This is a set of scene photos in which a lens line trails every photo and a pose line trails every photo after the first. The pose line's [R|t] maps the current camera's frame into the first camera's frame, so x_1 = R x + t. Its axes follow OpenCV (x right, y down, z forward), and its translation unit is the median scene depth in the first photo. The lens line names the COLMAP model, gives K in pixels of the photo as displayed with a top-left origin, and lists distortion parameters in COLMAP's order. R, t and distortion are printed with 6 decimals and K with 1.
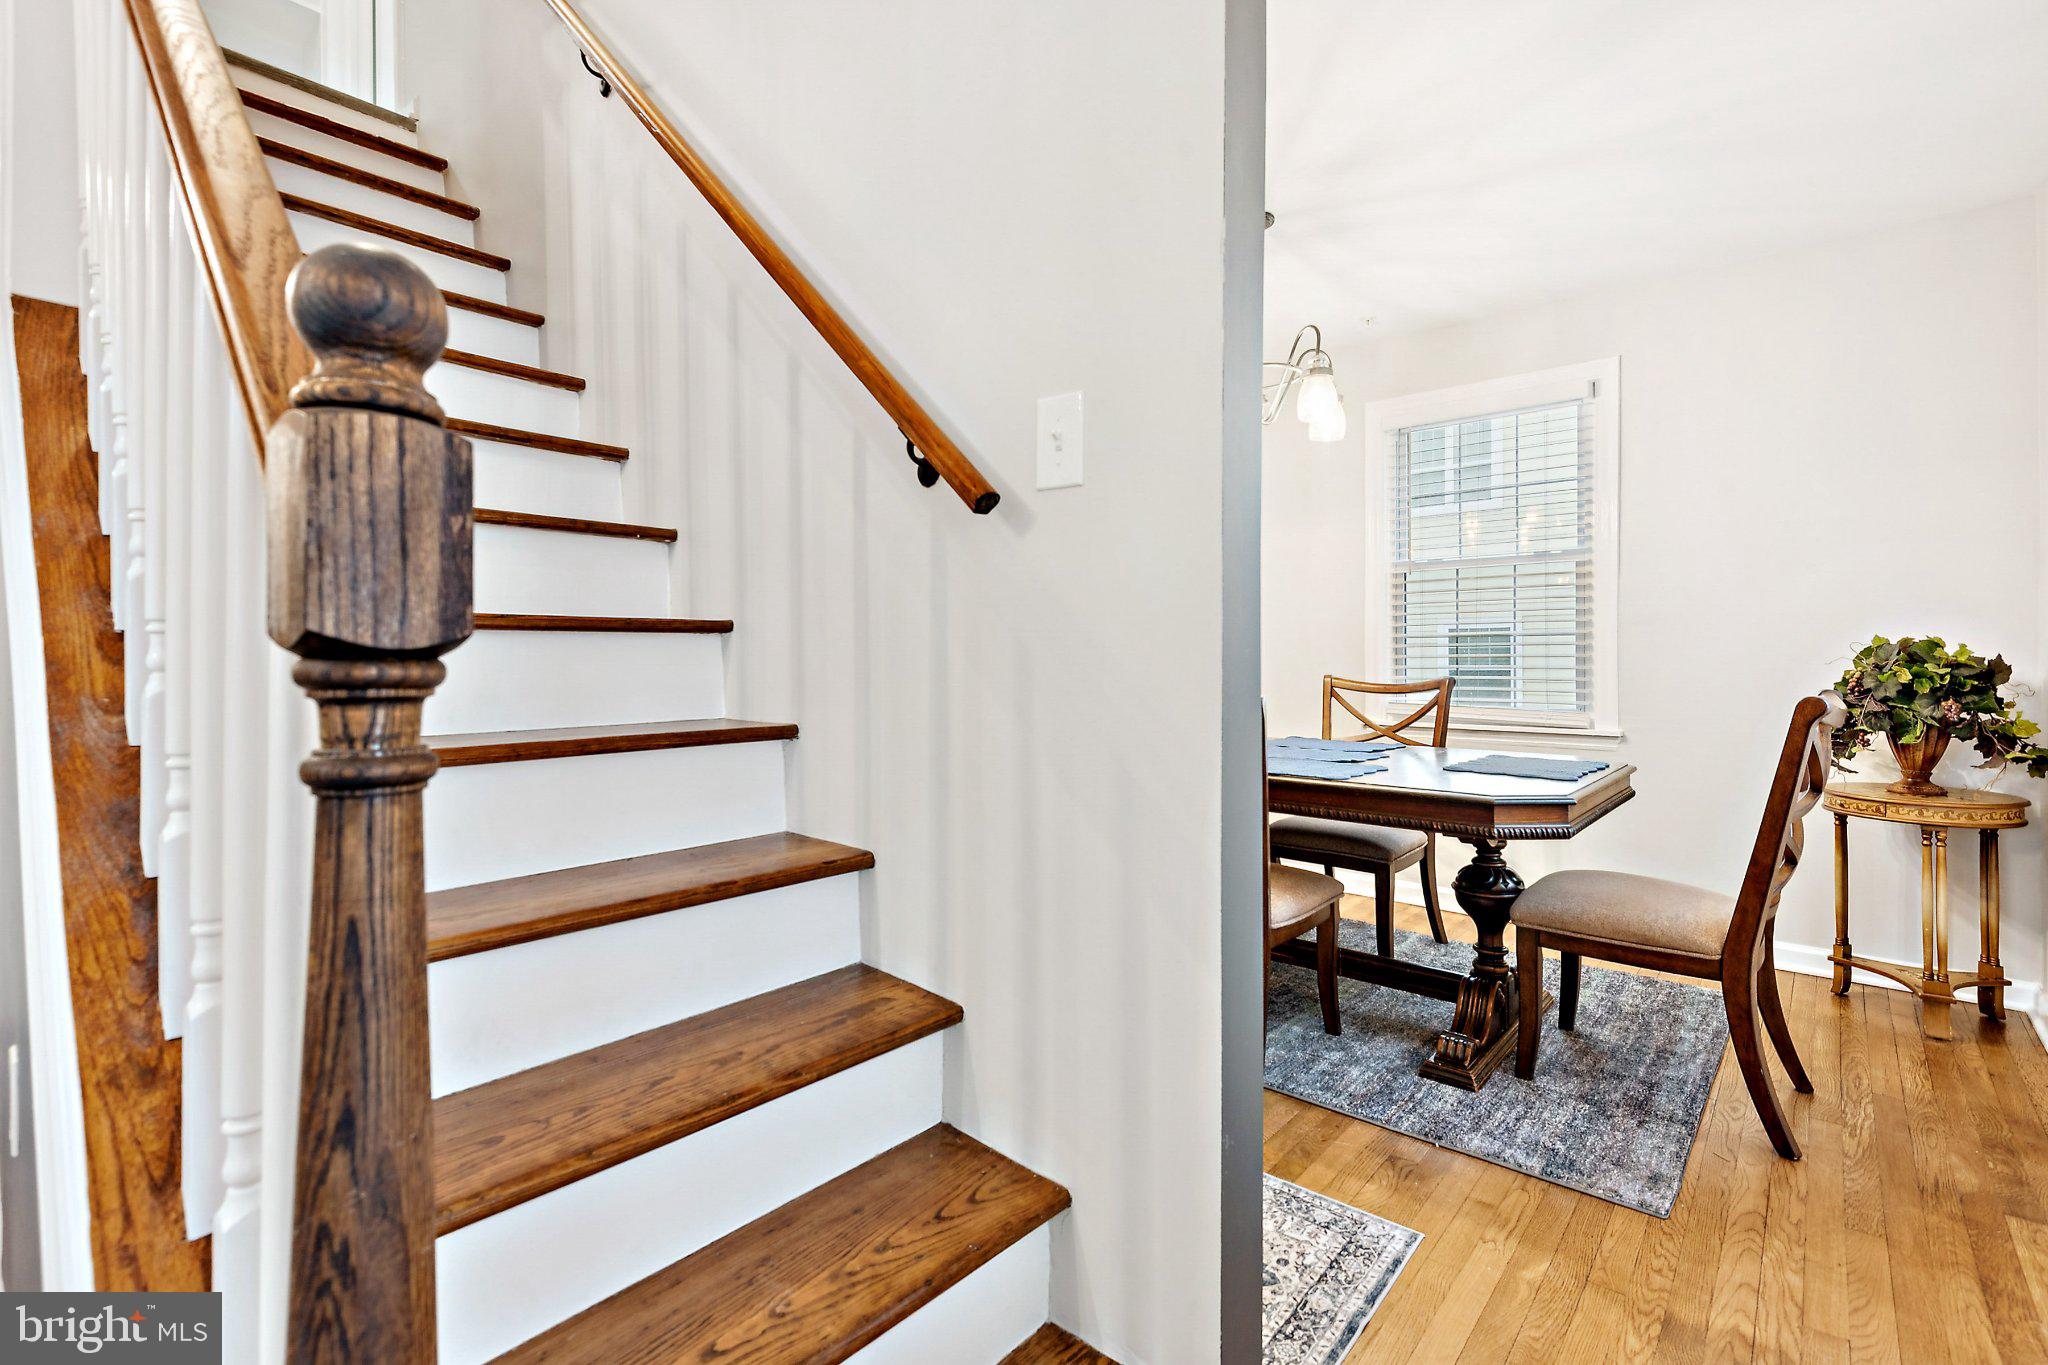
lens RADIAL K [[943.4, 0, 1019.5], [0, 943.4, 667.0], [0, 0, 1]] dist [0.014885, -0.000938]
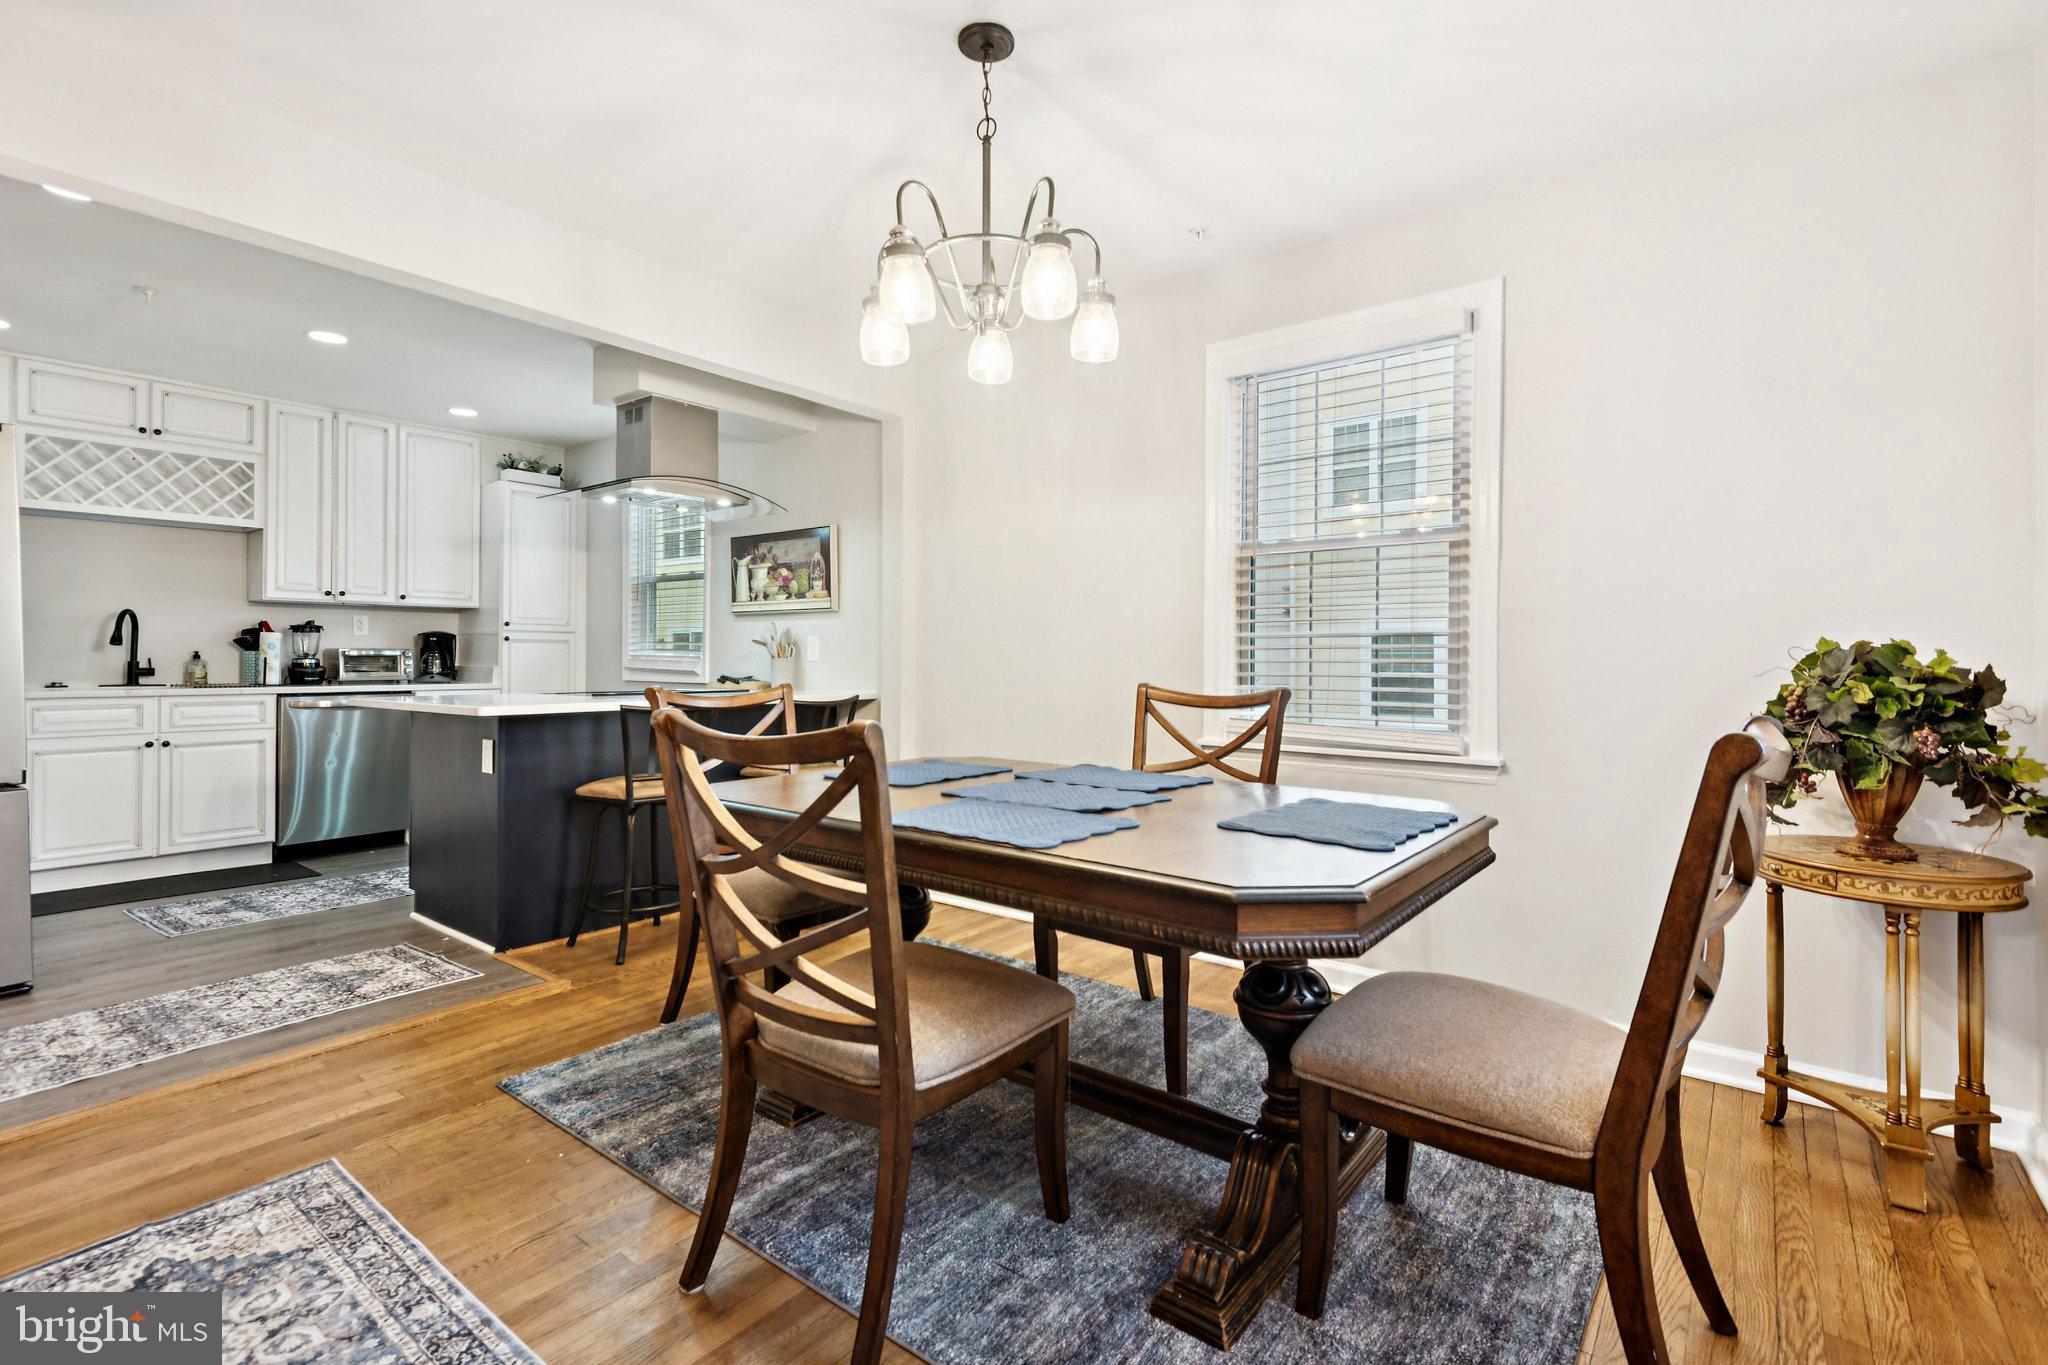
lens RADIAL K [[943.4, 0, 1020.4], [0, 943.4, 664.8], [0, 0, 1]] dist [0.014885, -0.000938]
pose [[0.998905, 0.008286, 0.046045, 0.264800], [-0.008076, 0.999956, -0.004756, -0.003900], [-0.046083, 0.004379, 0.998928, 0.316002]]
